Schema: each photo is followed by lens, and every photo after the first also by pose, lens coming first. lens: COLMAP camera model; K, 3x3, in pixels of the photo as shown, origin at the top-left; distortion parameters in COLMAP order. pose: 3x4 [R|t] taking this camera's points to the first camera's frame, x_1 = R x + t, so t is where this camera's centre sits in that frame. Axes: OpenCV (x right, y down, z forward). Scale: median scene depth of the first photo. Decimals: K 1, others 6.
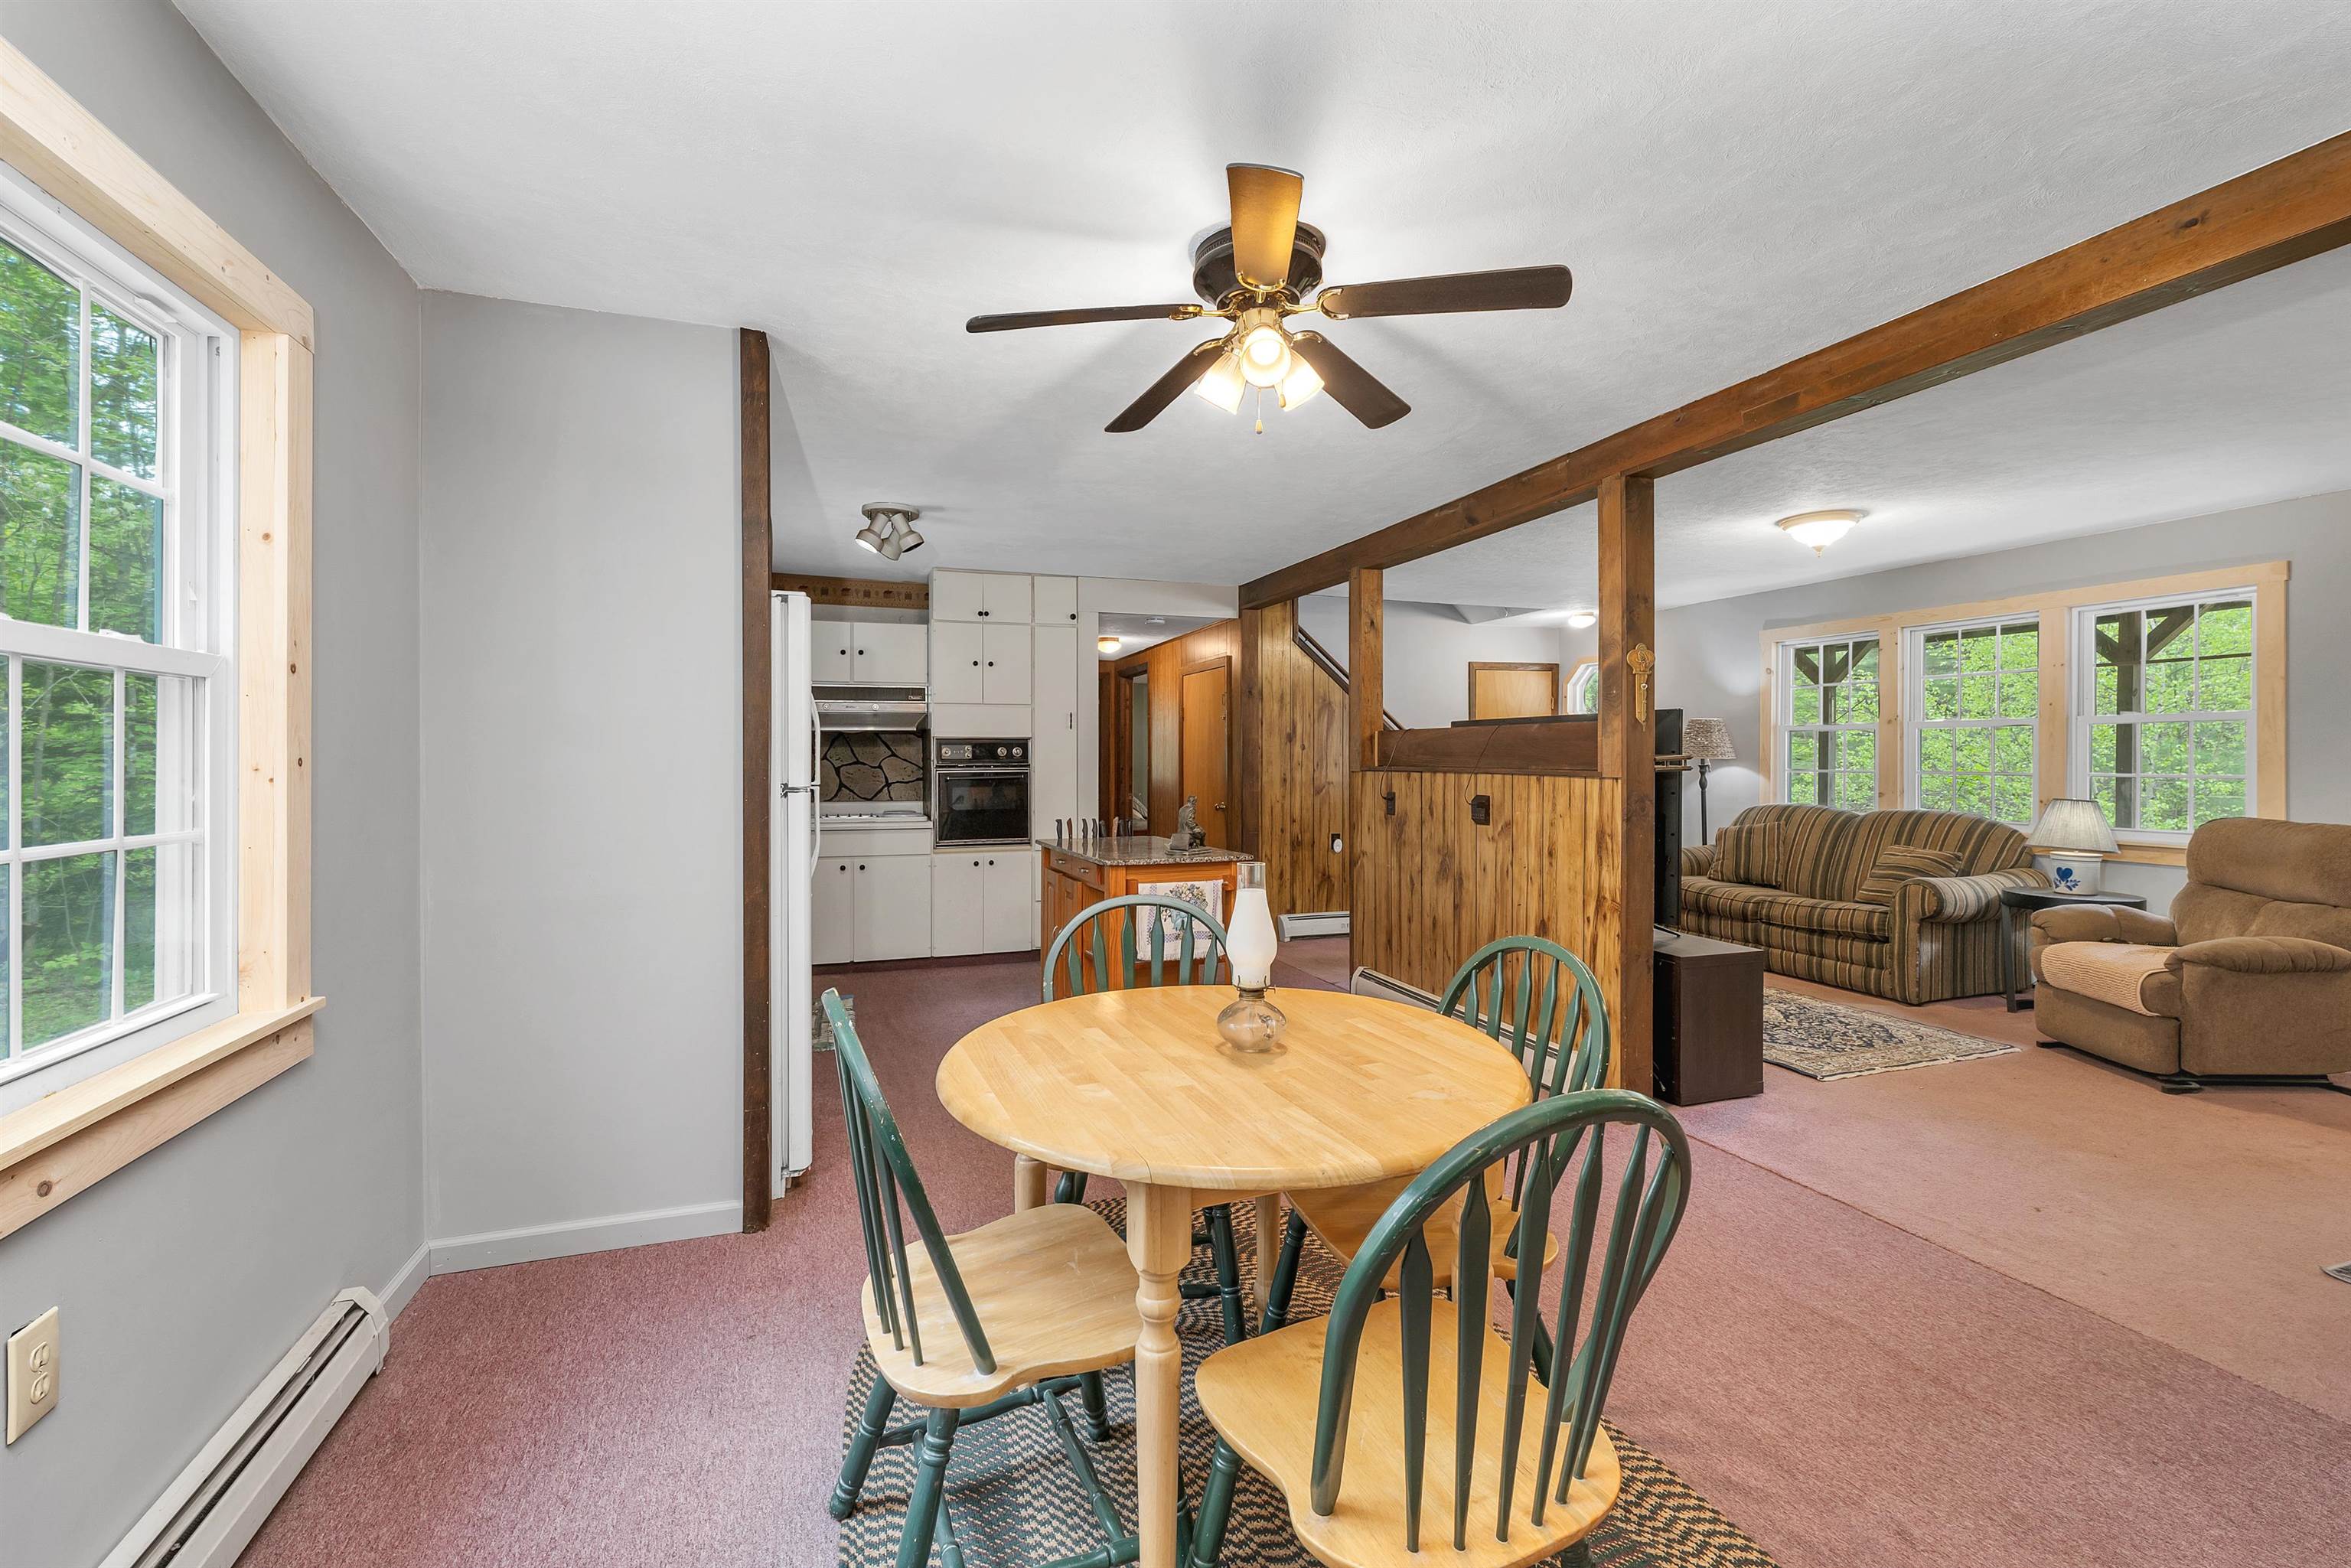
lens RADIAL K [[1012.9, 0, 1183.5], [0, 1012.9, 748.0], [0, 0, 1]] dist [0.001952, -0.000729]
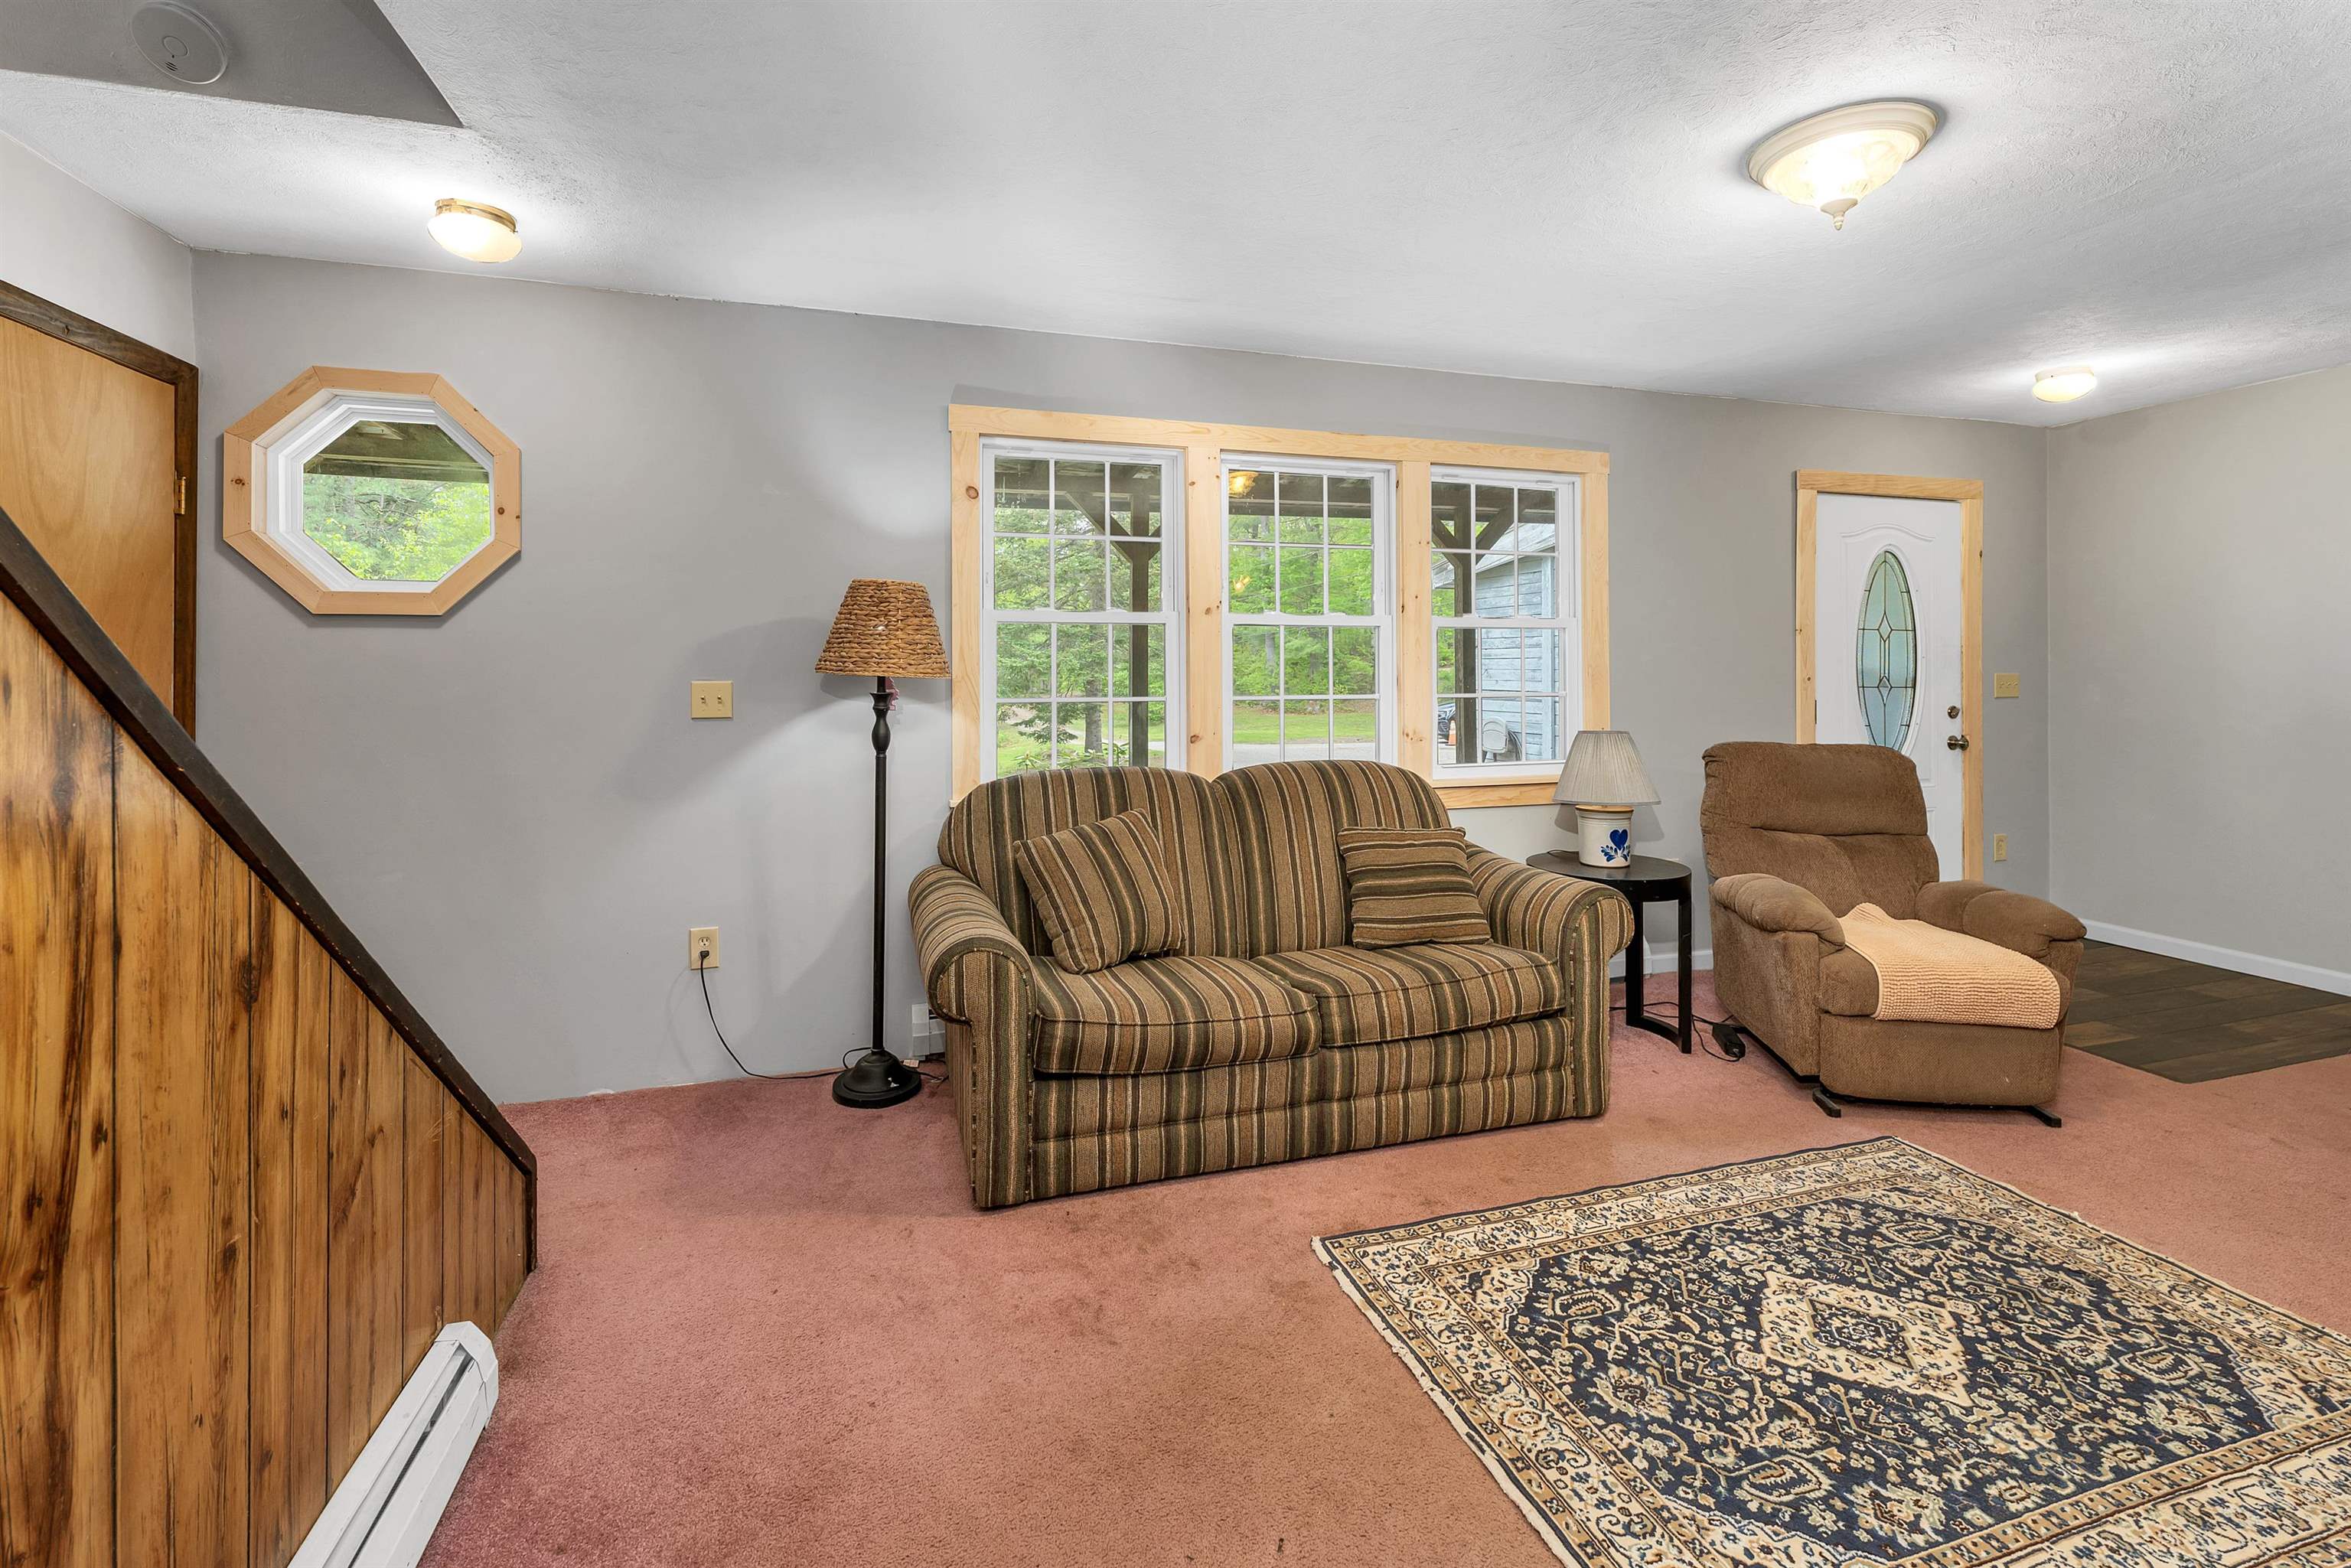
lens RADIAL K [[1012.9, 0, 1148.4], [0, 1012.9, 674.5], [0, 0, 1]] dist [0.001952, -0.000729]
pose [[0.050907, 0.001558, 0.998702, 0.126414], [-0.002592, 0.999996, -0.001428, 0.011033], [-0.998700, -0.002515, 0.050911, 1.035547]]
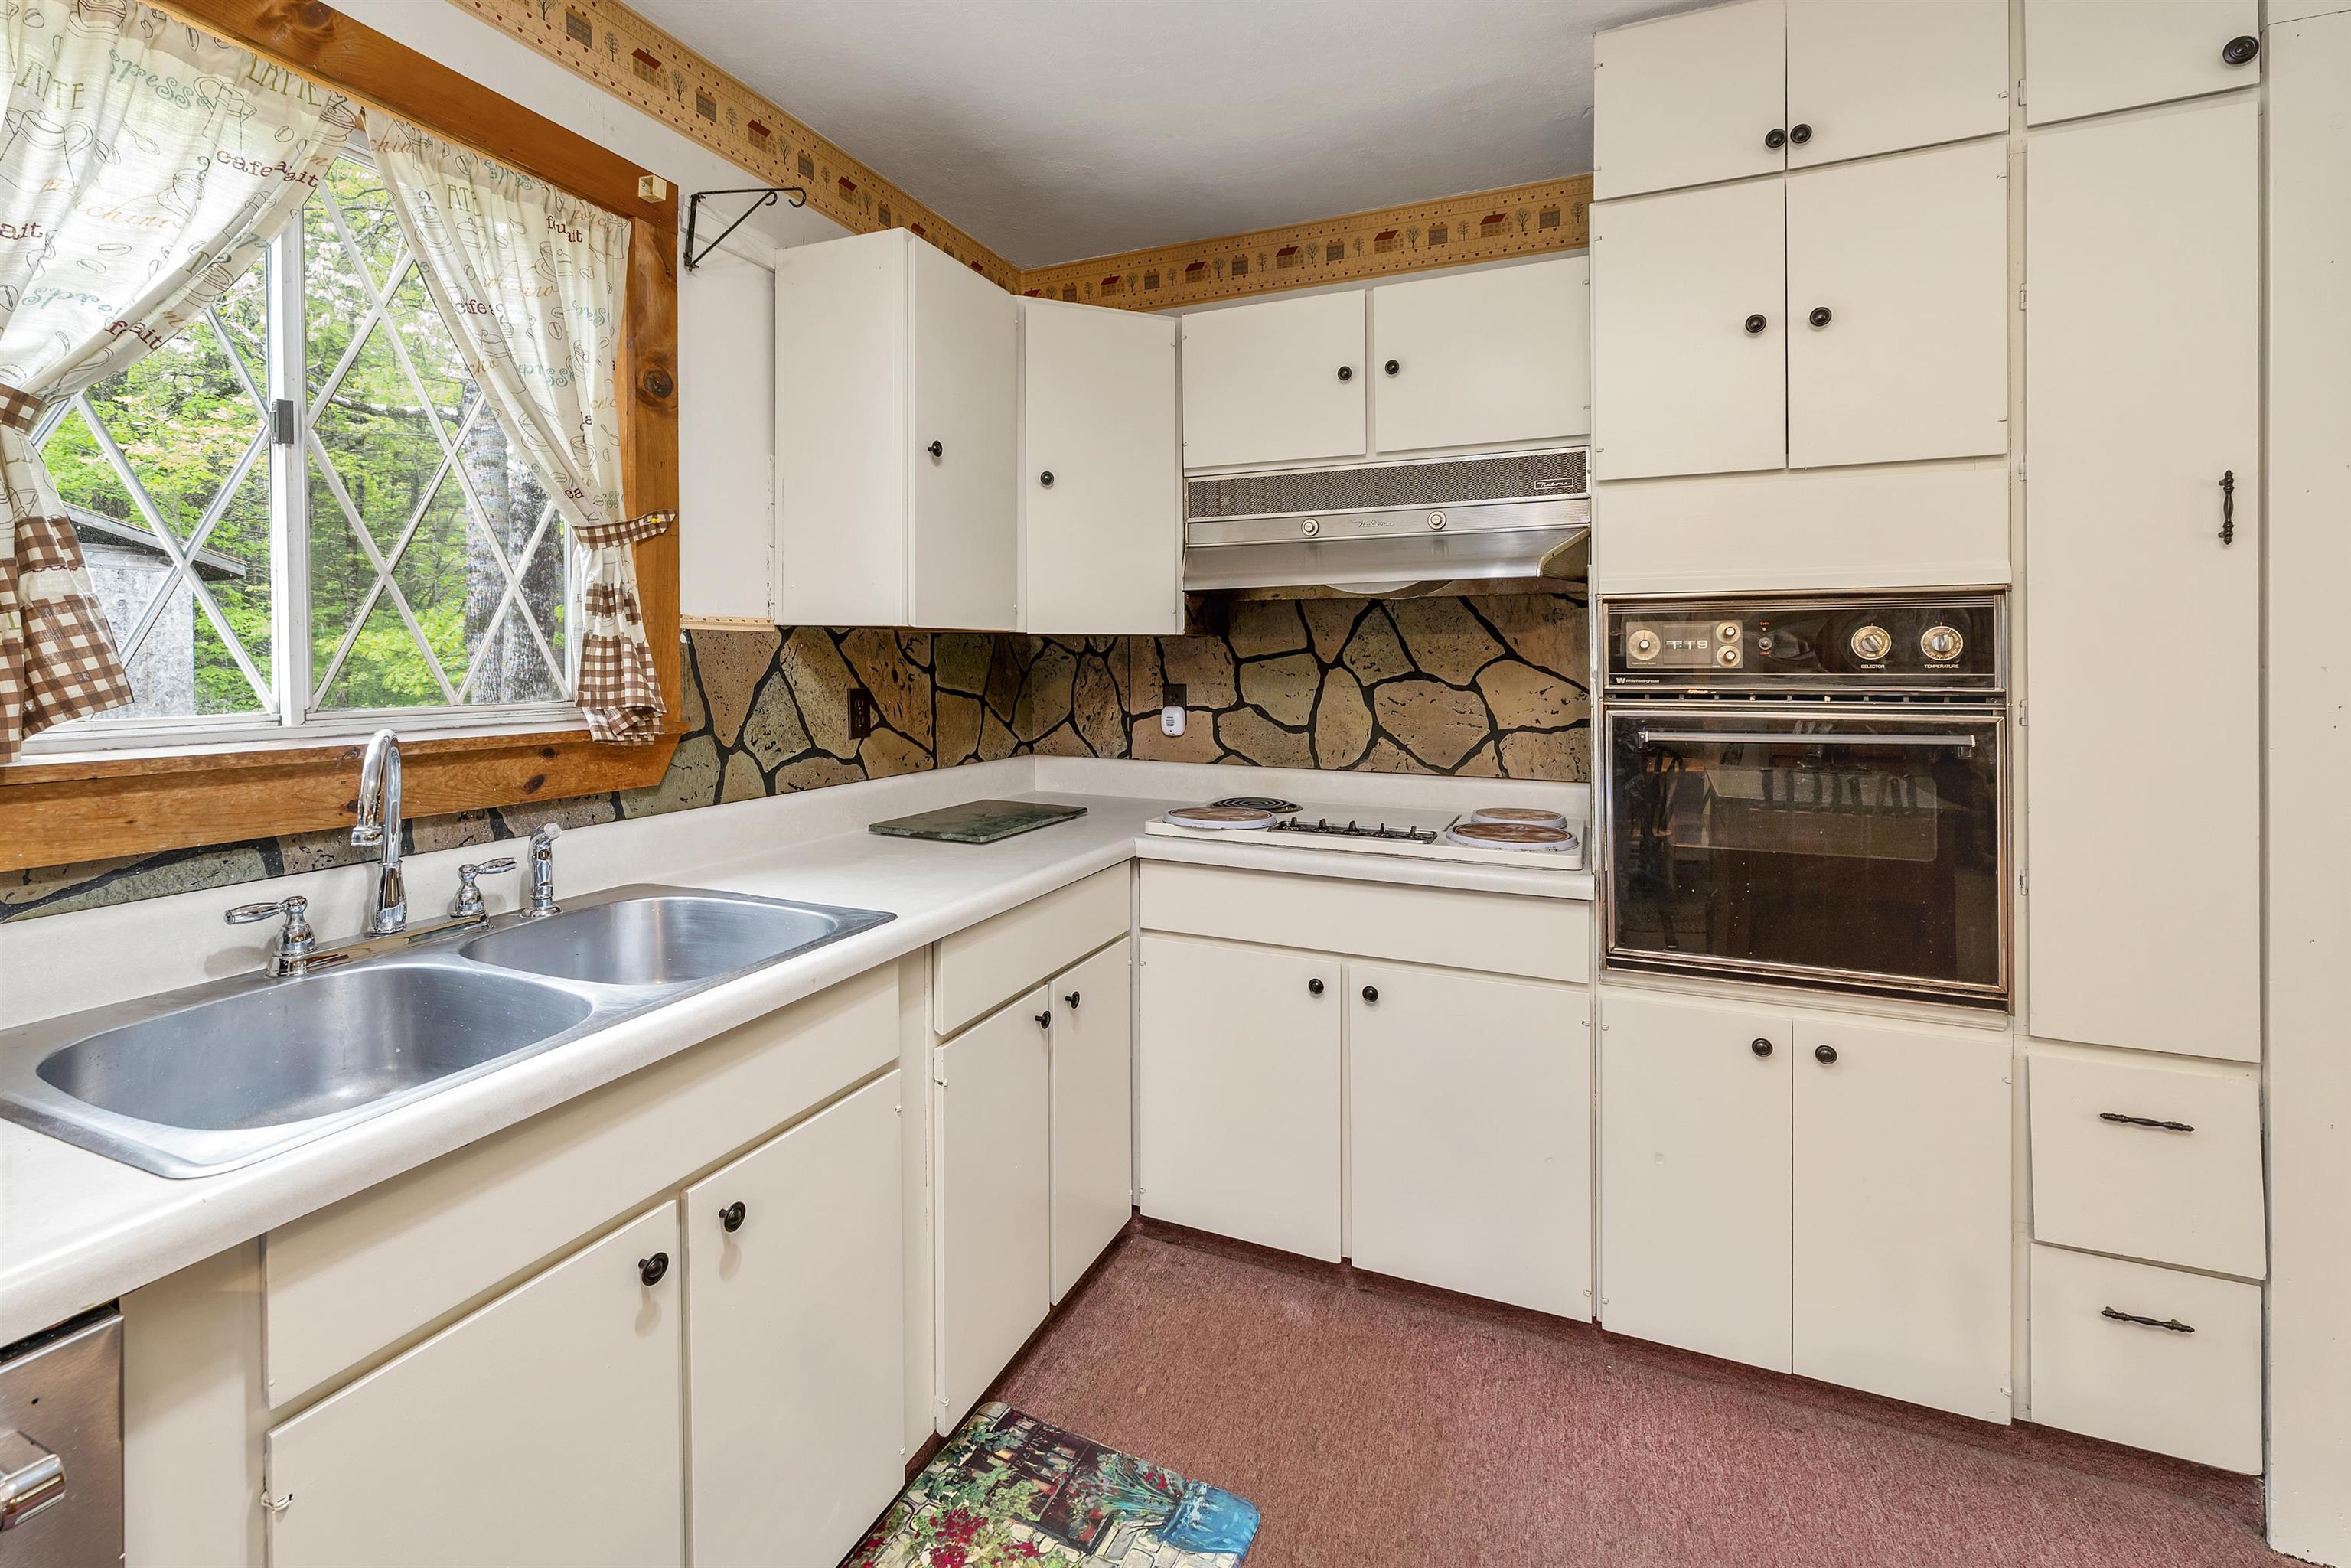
lens RADIAL K [[1012.9, 0, 1166.0], [0, 1012.9, 664.8], [0, 0, 1]] dist [0.001952, -0.000729]
pose [[0.740724, 0.002945, -0.671803, -0.138961], [0.007005, 0.999902, 0.012107, 0.005060], [0.671773, -0.013674, 0.740631, 0.685462]]
